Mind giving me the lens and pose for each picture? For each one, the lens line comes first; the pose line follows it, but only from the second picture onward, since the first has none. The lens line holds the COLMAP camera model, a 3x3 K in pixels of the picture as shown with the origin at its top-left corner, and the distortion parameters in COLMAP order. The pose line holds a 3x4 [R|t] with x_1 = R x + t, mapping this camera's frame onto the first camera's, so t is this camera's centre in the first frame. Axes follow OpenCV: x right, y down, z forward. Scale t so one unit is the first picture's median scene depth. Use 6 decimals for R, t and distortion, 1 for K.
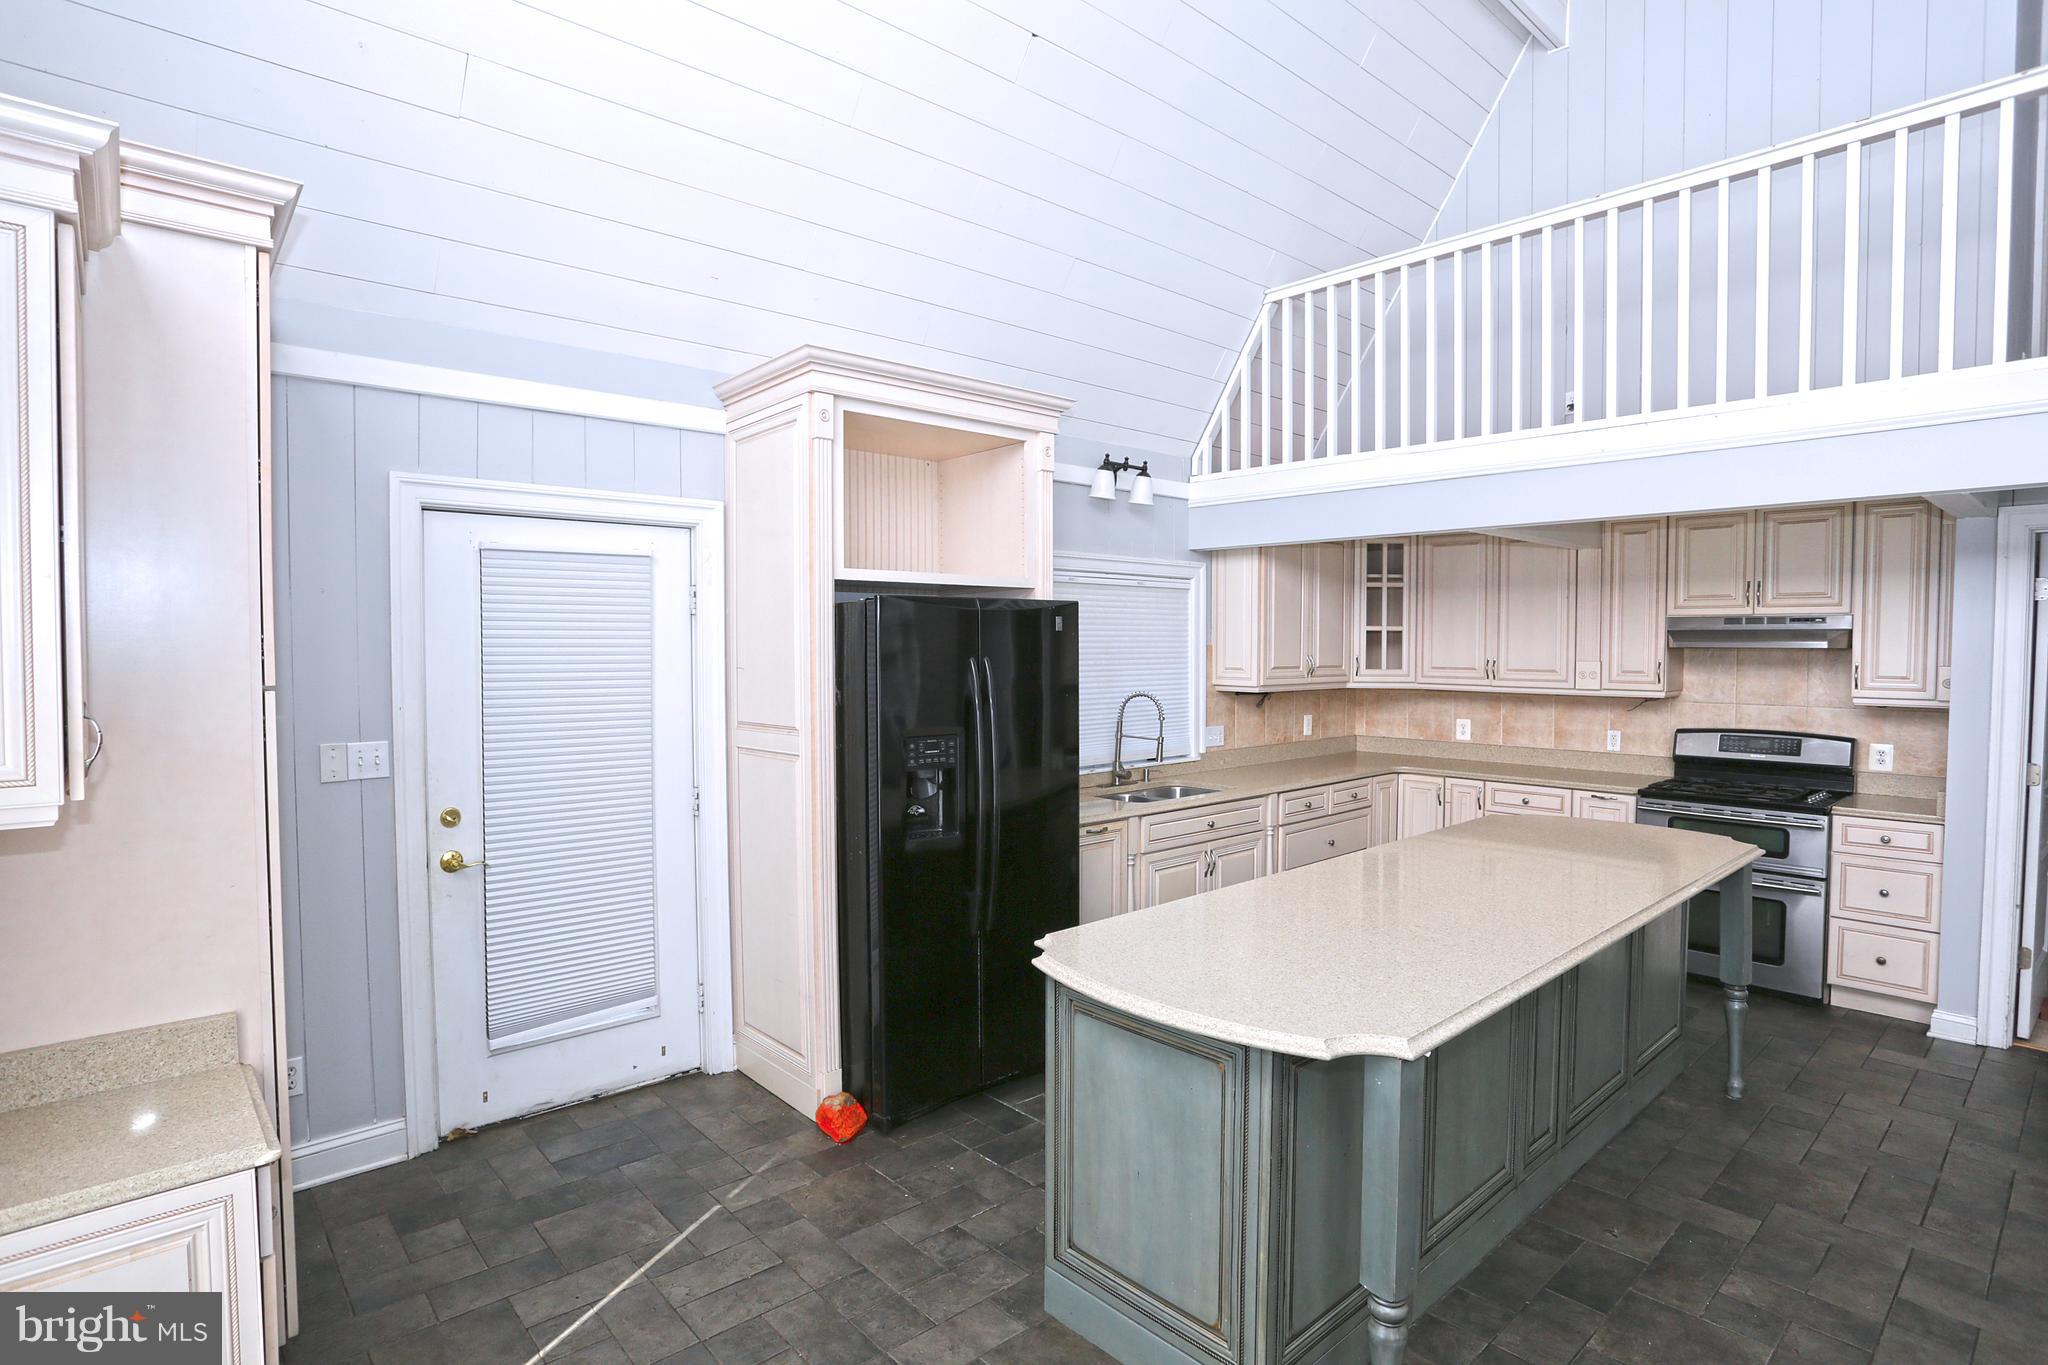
lens RADIAL K [[1036.3, 0, 997.6], [0, 1036.3, 675.5], [0, 0, 1]] dist [-0.085865, 0.042800]
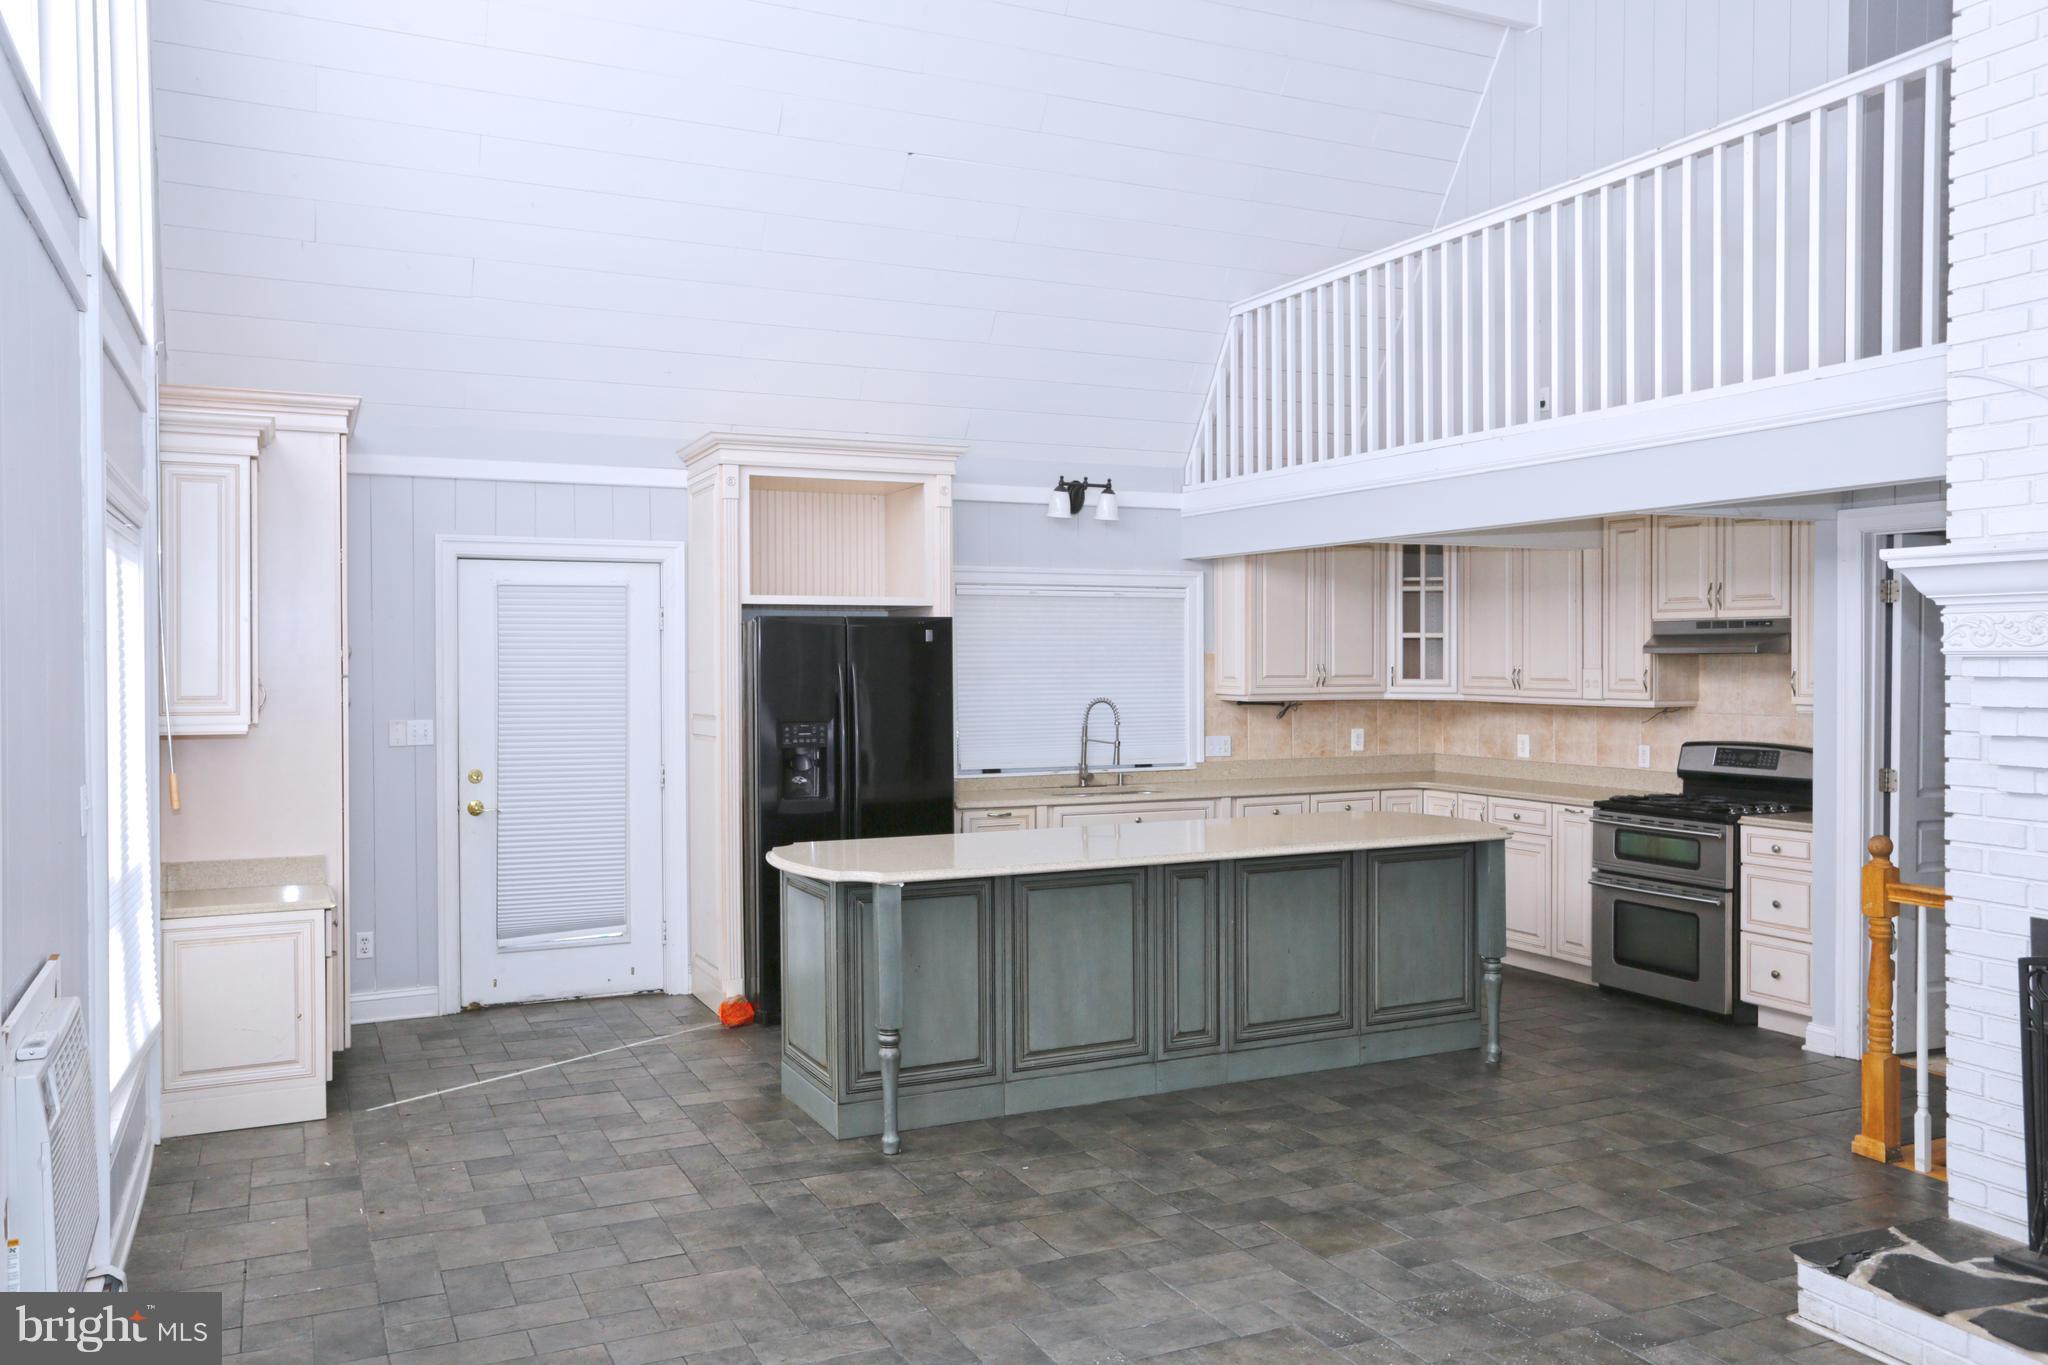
lens RADIAL K [[1577.6, 0, 1019.8], [0, 1577.6, 675.0], [0, 0, 1]] dist [-0.052428, 0.115133]
pose [[0.961432, -0.000154, -0.275043, 0.484705], [-0.005419, 0.999795, -0.019501, 0.023138], [0.274990, 0.020239, 0.961234, -0.549183]]
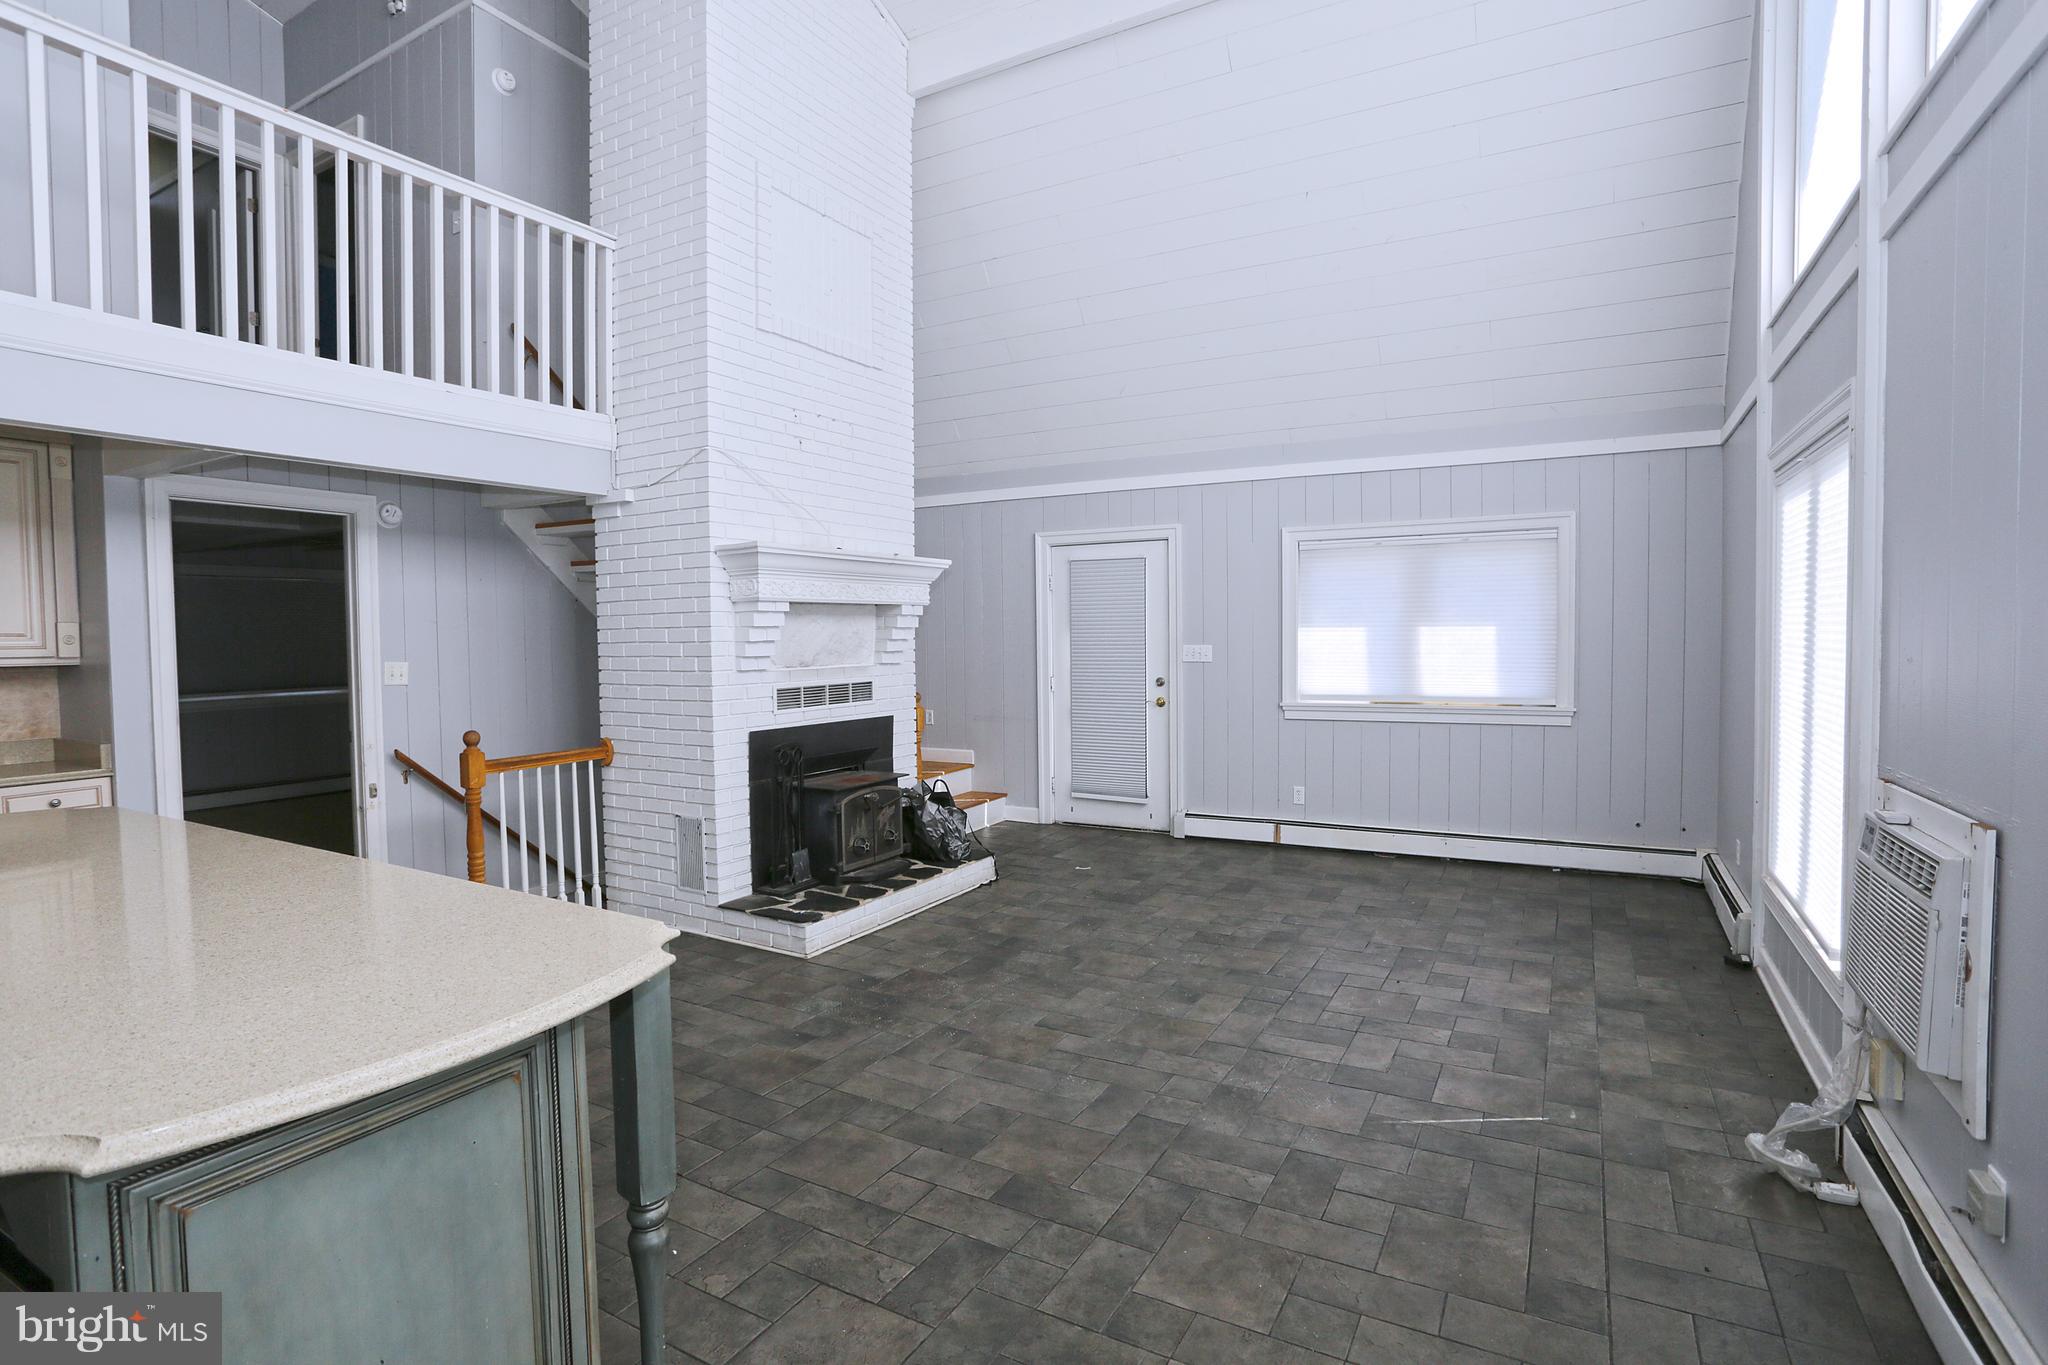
lens RADIAL K [[1004.6, 0, 1019.6], [0, 1004.6, 676.1], [0, 0, 1]] dist [-0.079331, 0.038661]
pose [[-0.328549, -0.035026, 0.943837, -0.218067], [0.044338, 0.997638, 0.052456, 0.029369], [-0.943446, 0.059082, -0.326220, 0.340544]]
